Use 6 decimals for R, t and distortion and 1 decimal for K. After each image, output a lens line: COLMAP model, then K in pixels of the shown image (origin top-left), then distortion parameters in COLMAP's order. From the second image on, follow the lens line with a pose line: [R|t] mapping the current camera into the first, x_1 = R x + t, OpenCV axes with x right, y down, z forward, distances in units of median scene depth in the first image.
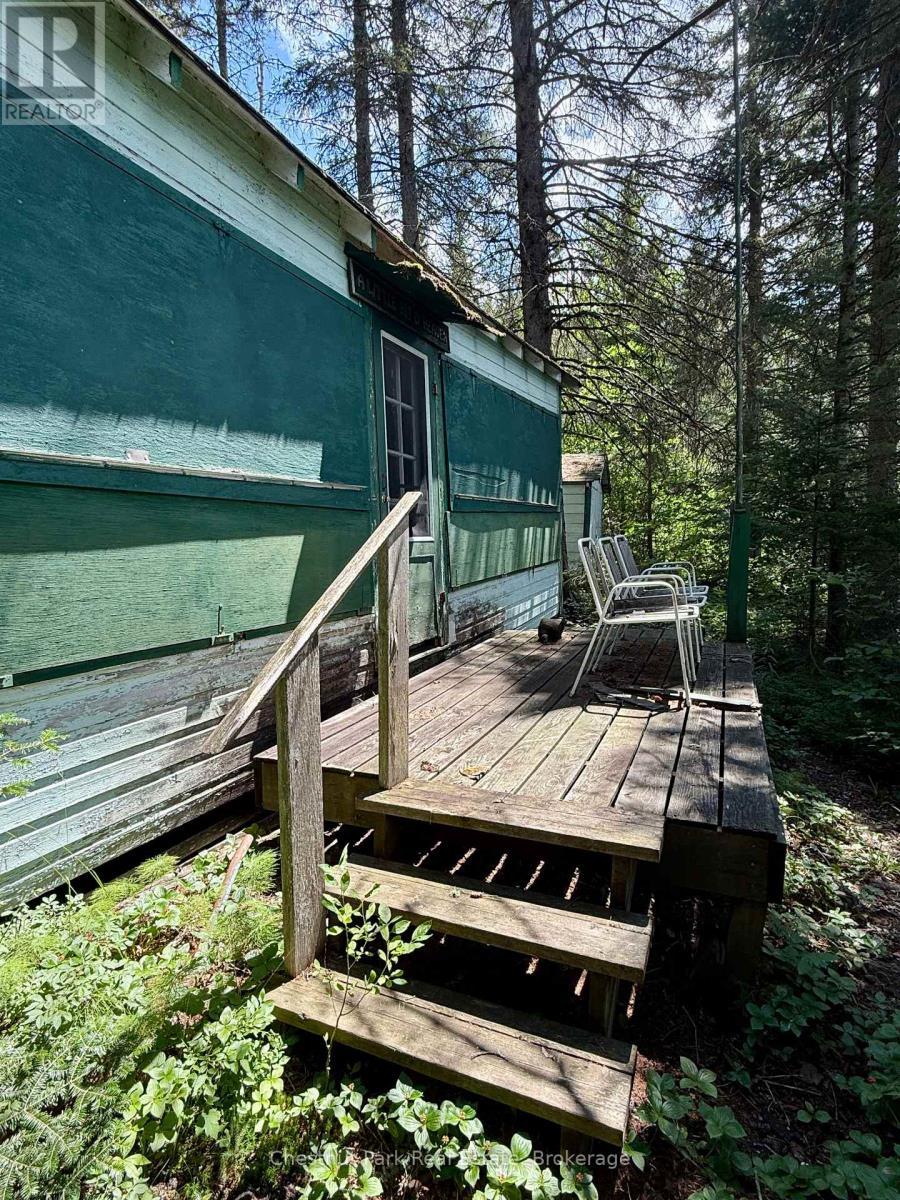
lens RADIAL K [[626.6, 0, 450.0], [0, 626.6, 600.0], [0, 0, 1]] dist [-0.002179, 0.000478]
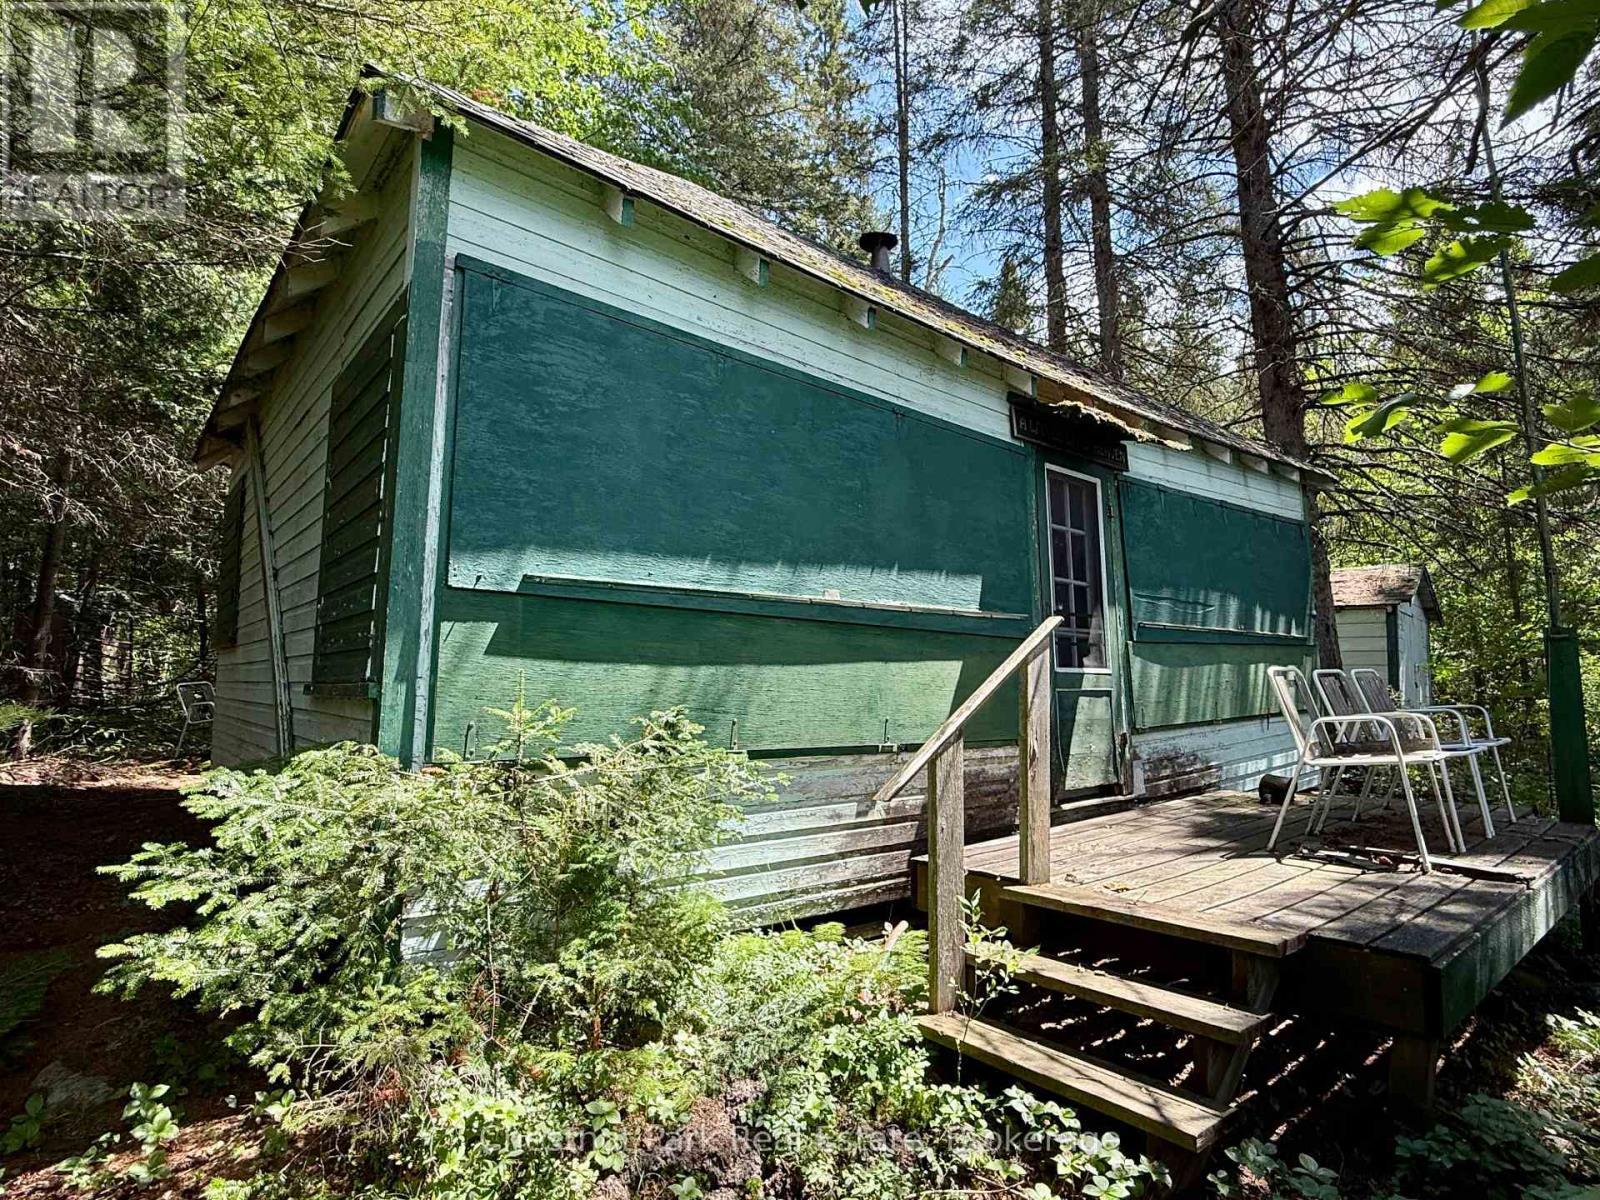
lens RADIAL K [[835.5, 0, 800.0], [0, 835.5, 600.0], [0, 0, 1]] dist [-0.002179, 0.000478]
pose [[0.902191, -0.031629, -0.430176, 0.160172], [-0.056660, 0.979976, -0.190884, 0.099680], [0.427600, 0.196587, 0.882333, -0.477831]]
